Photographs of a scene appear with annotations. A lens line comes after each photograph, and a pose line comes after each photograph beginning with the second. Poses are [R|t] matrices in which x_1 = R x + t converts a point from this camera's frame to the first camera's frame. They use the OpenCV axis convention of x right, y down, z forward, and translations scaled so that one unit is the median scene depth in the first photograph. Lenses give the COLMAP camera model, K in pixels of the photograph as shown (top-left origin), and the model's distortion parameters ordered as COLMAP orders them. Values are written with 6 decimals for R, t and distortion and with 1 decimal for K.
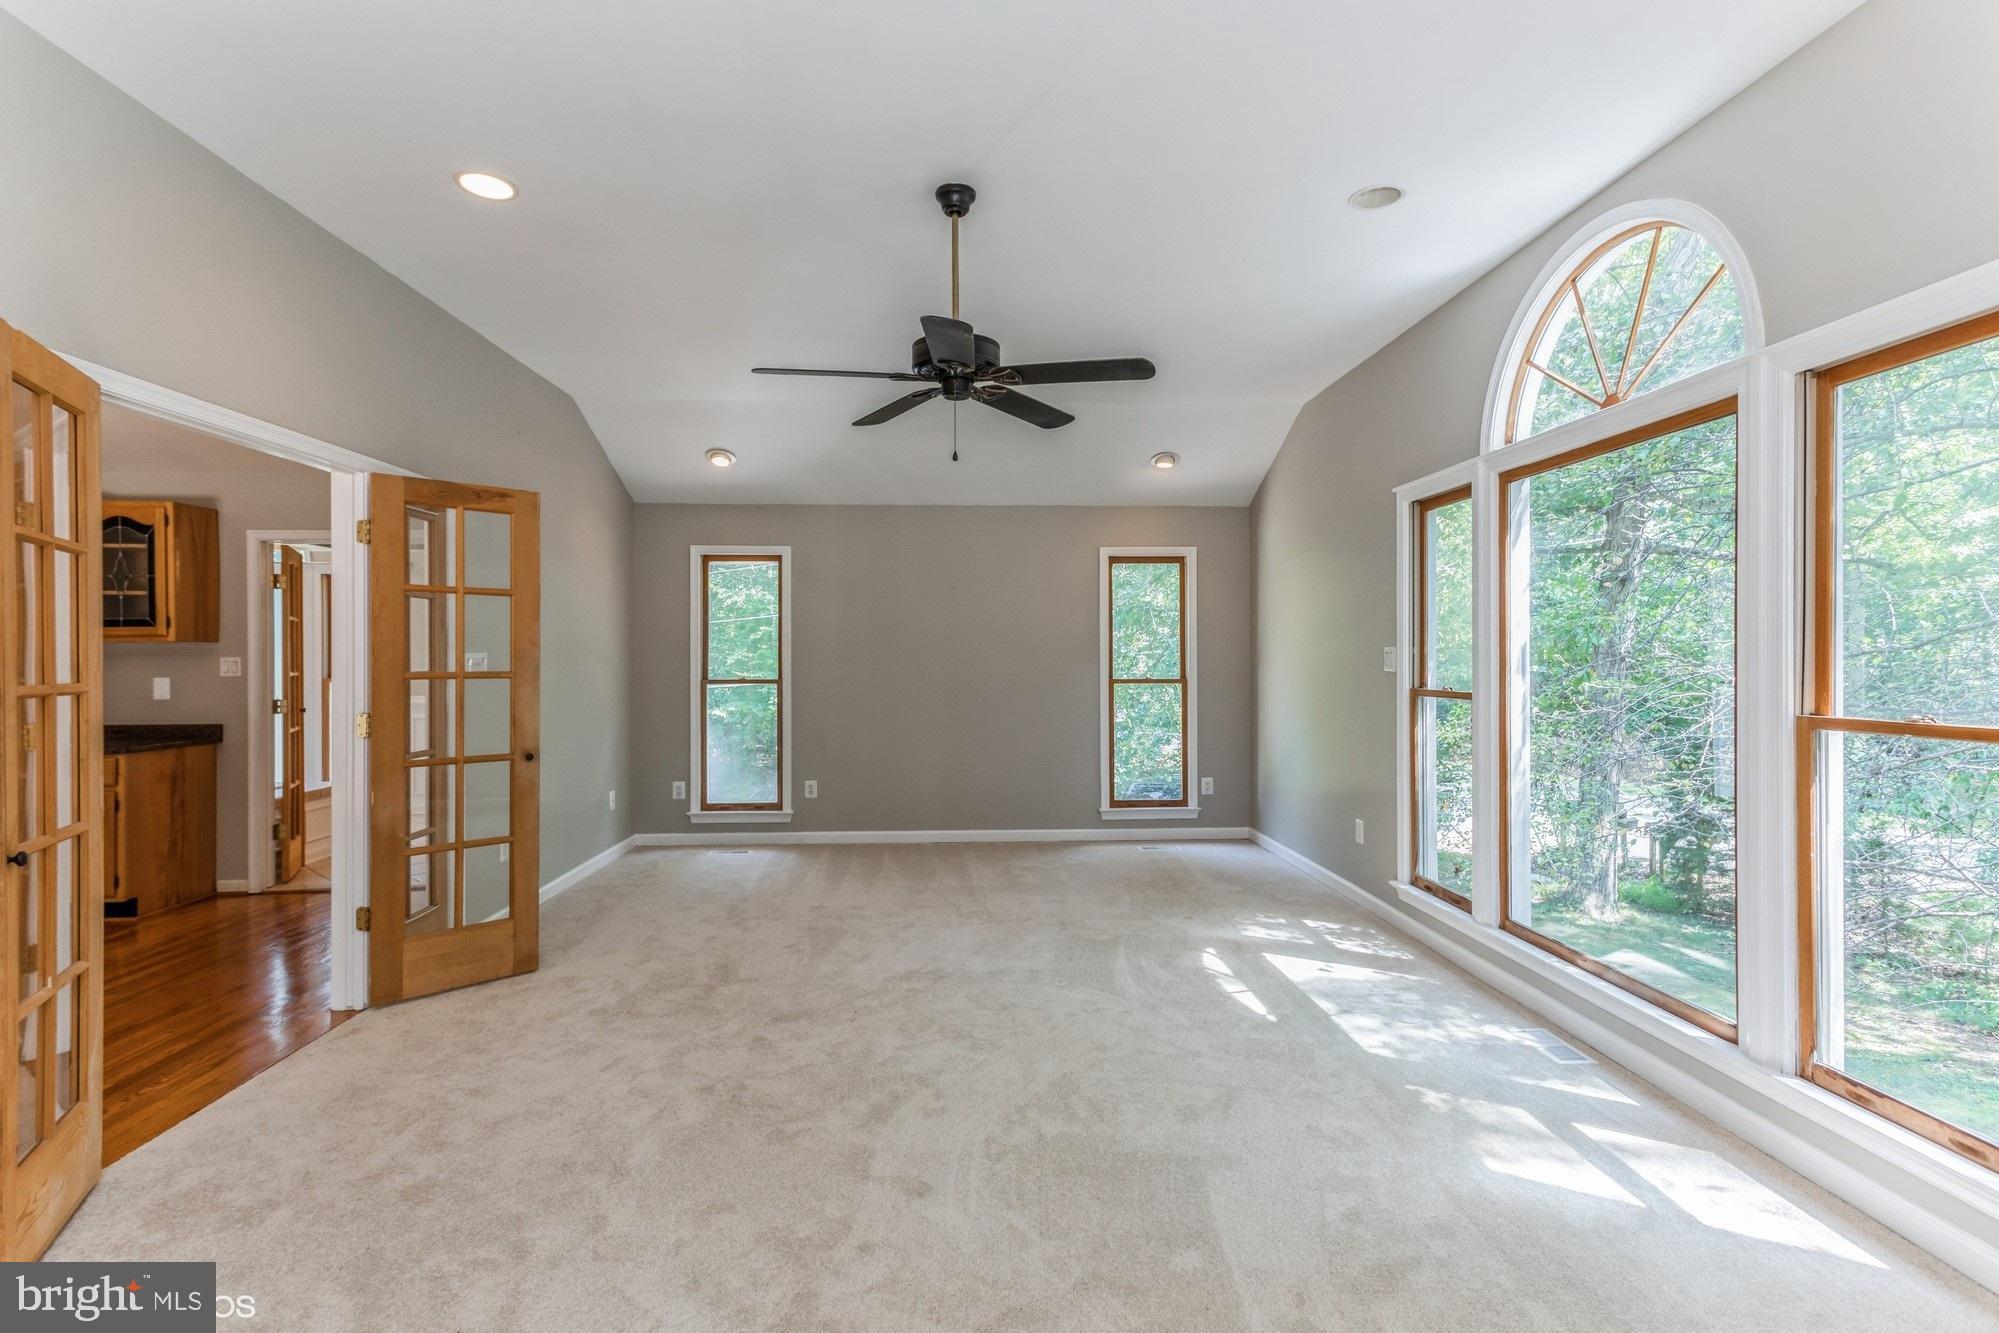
lens RADIAL K [[987.1, 0, 997.6], [0, 987.1, 656.4], [0, 0, 1]] dist [0.081780, -0.000048]
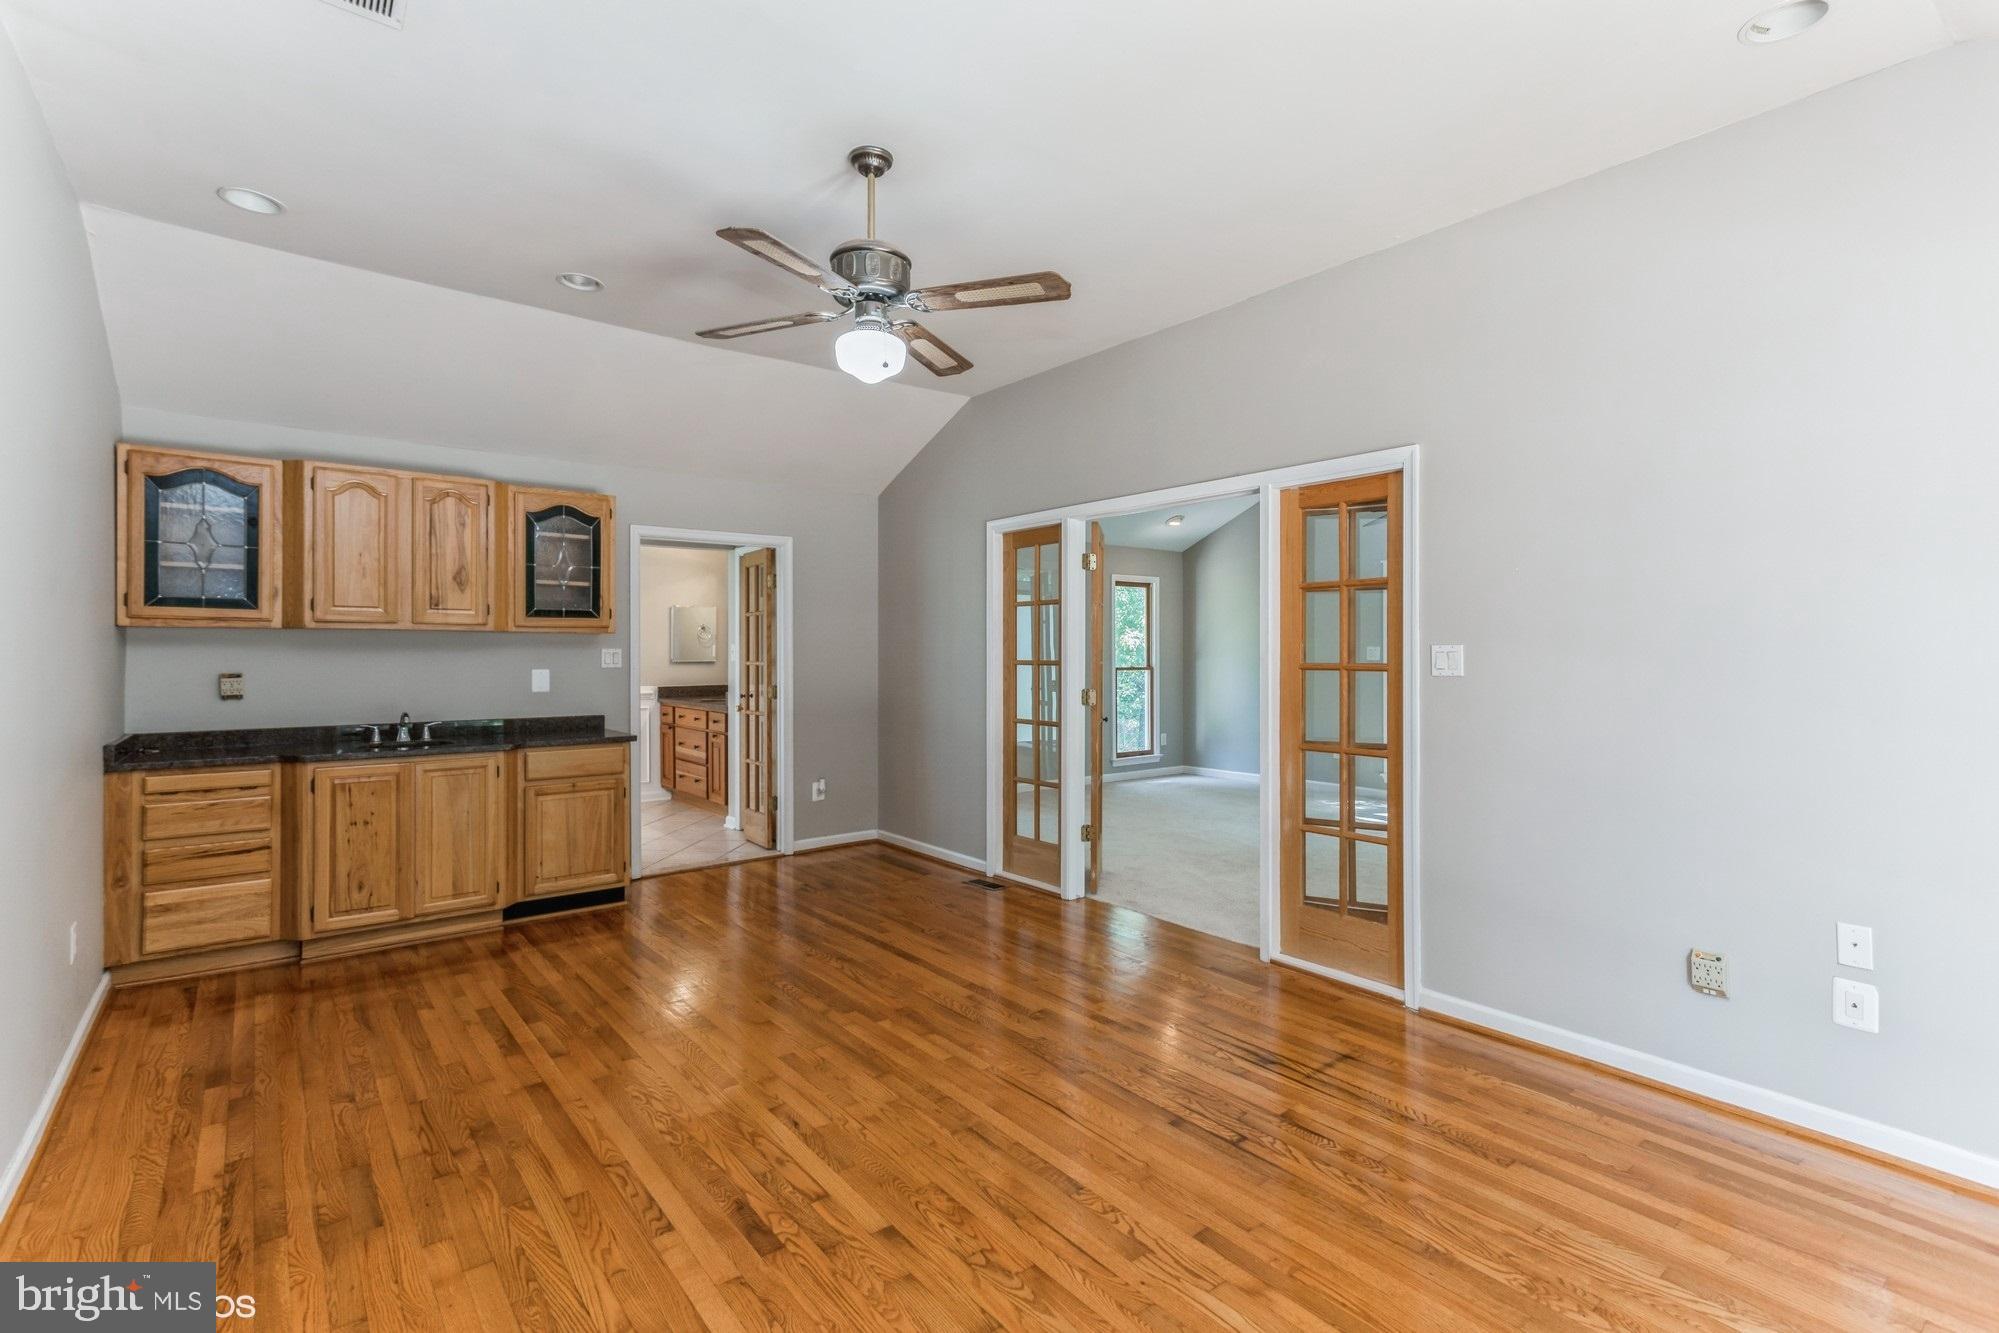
lens RADIAL K [[987.1, 0, 997.6], [0, 987.1, 656.4], [0, 0, 1]] dist [0.081780, -0.000048]
pose [[0.783973, 0.000998, 0.620794, -1.054197], [-0.002695, 0.999995, 0.001796, 0.005928], [-0.620789, -0.003081, 0.783972, -0.002979]]
